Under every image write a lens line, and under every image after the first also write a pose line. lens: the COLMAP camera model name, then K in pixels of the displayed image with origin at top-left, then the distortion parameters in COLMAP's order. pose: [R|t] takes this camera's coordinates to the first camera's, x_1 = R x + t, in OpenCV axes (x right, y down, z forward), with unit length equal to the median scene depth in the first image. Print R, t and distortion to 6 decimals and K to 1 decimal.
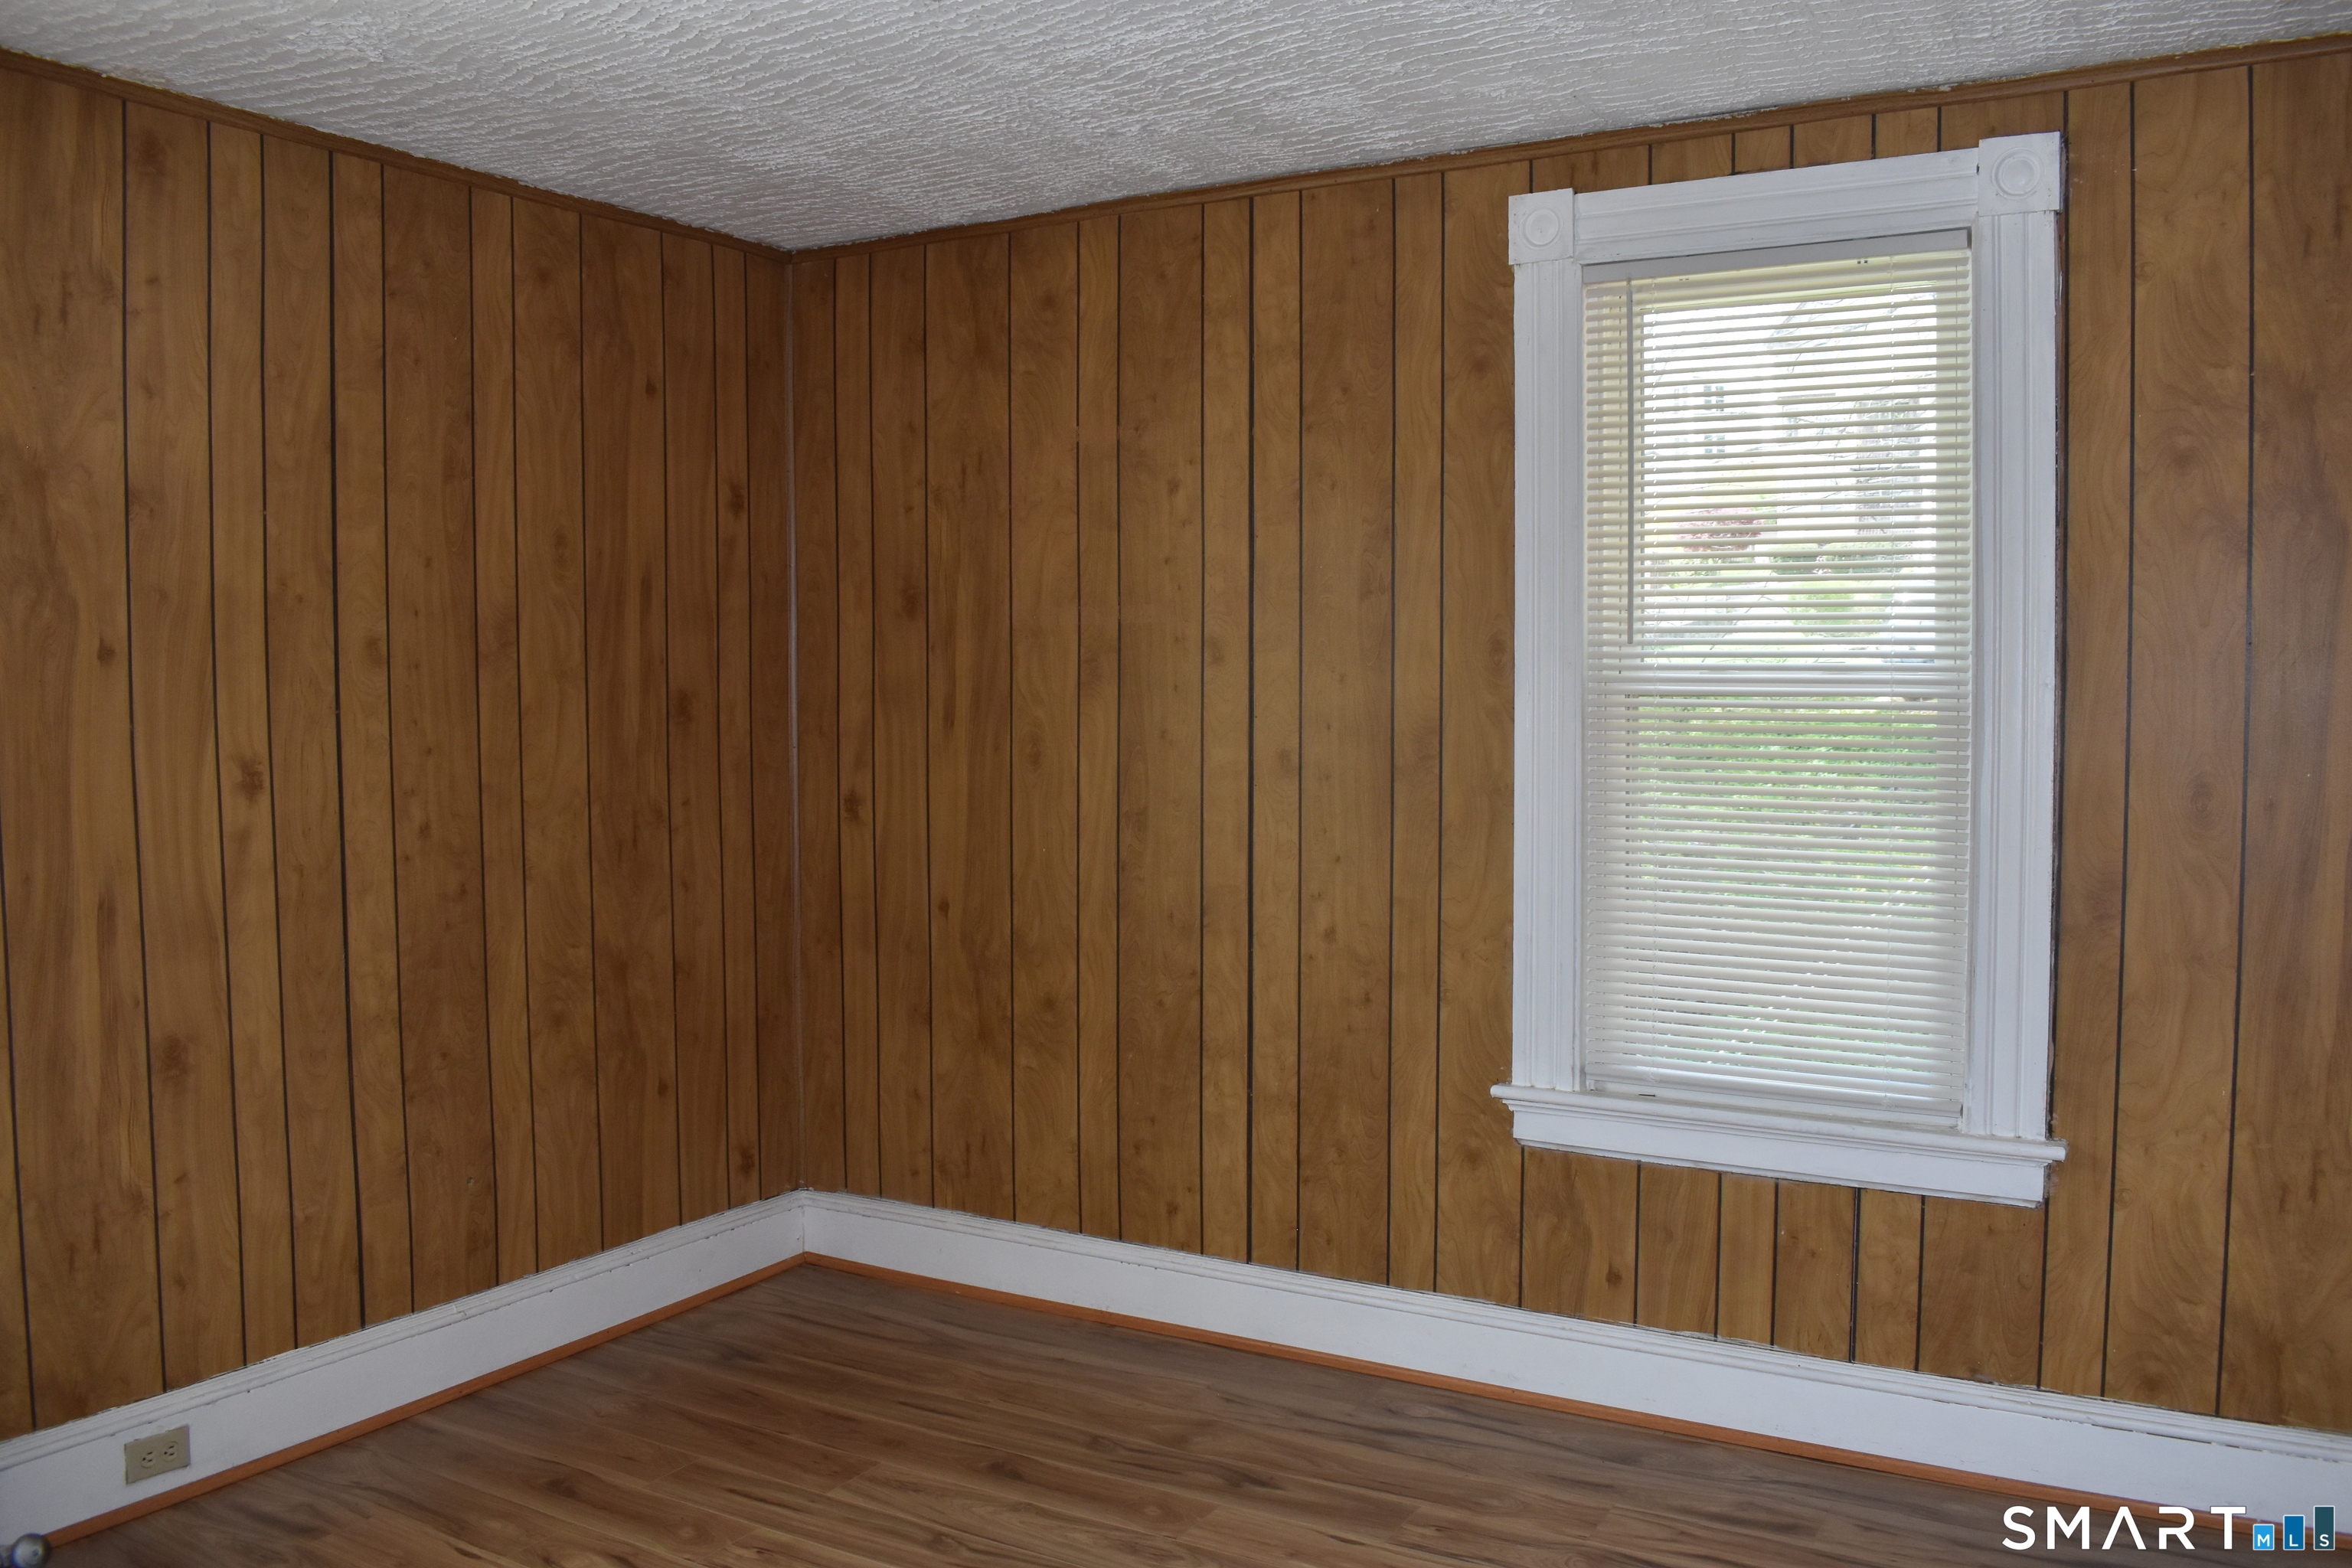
lens RADIAL K [[1914.1, 0, 1176.0], [0, 1914.1, 784.0], [0, 0, 1]] dist [-0.087496, 0.008899]
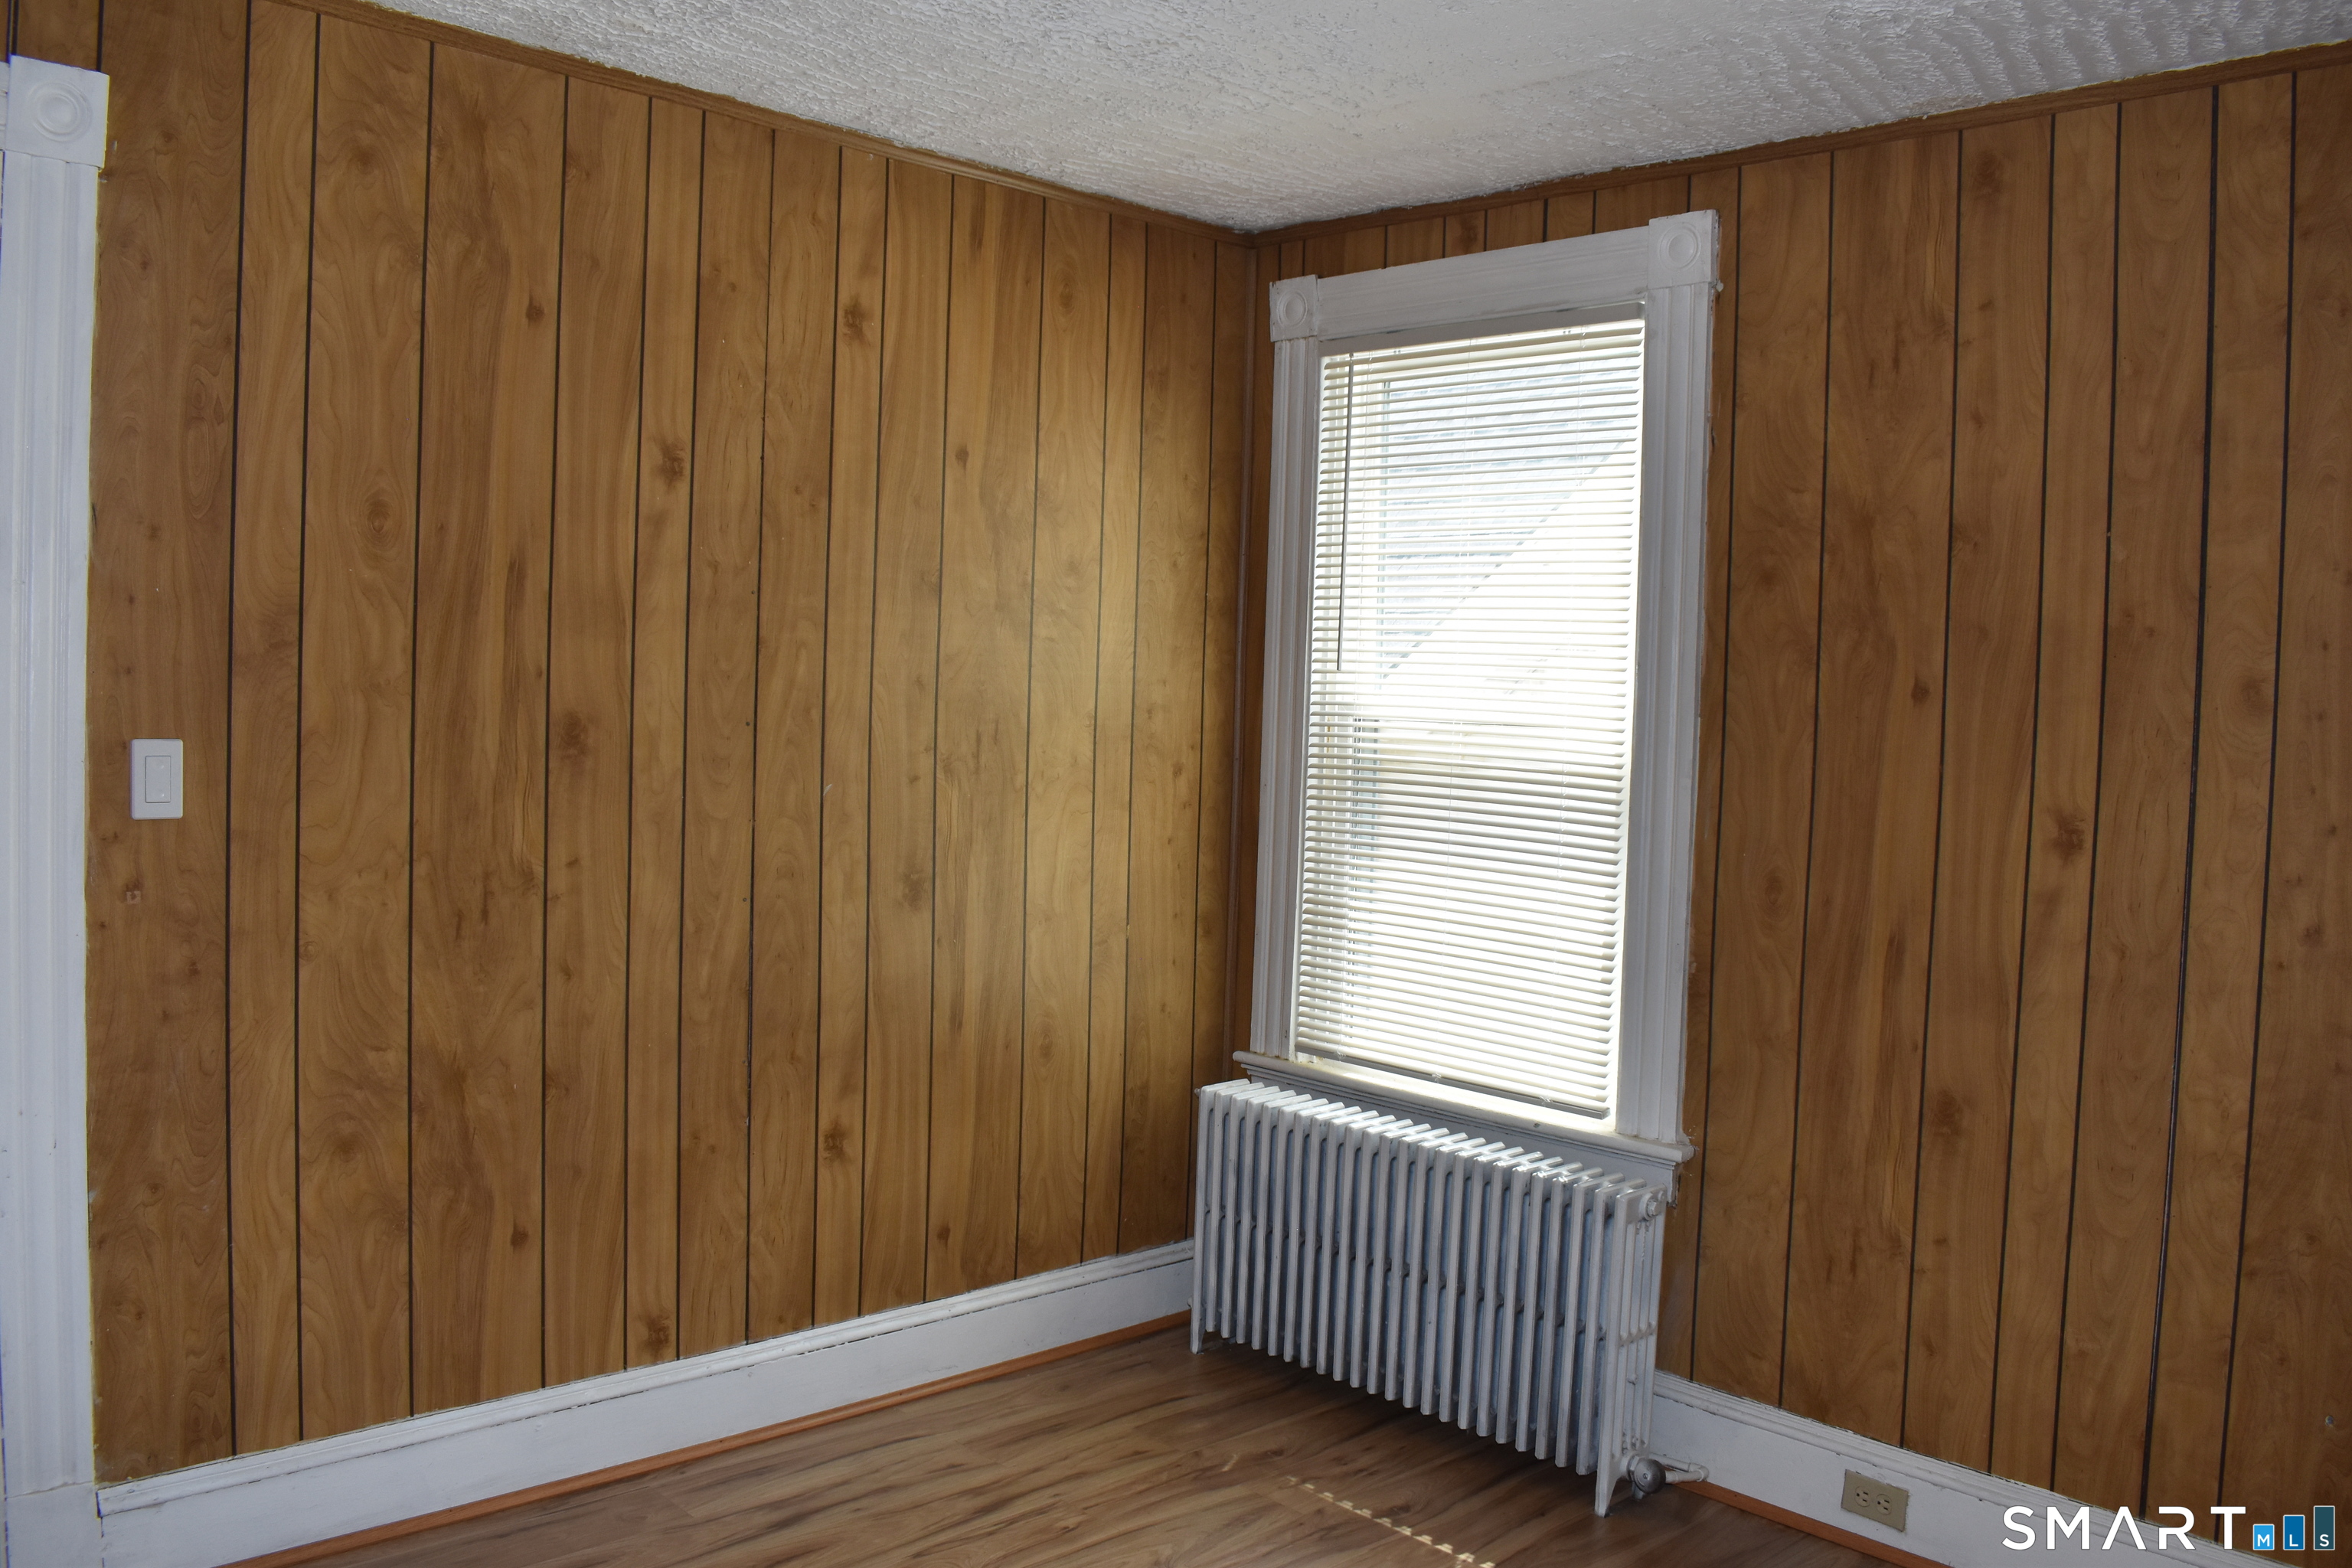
lens RADIAL K [[1914.1, 0, 1176.0], [0, 1914.1, 784.0], [0, 0, 1]] dist [-0.087496, 0.008899]
pose [[-0.268856, 0.040259, -0.962339, 0.479301], [-0.080766, 0.994665, 0.064176, -0.050916], [0.959788, 0.094978, -0.264170, 0.835794]]
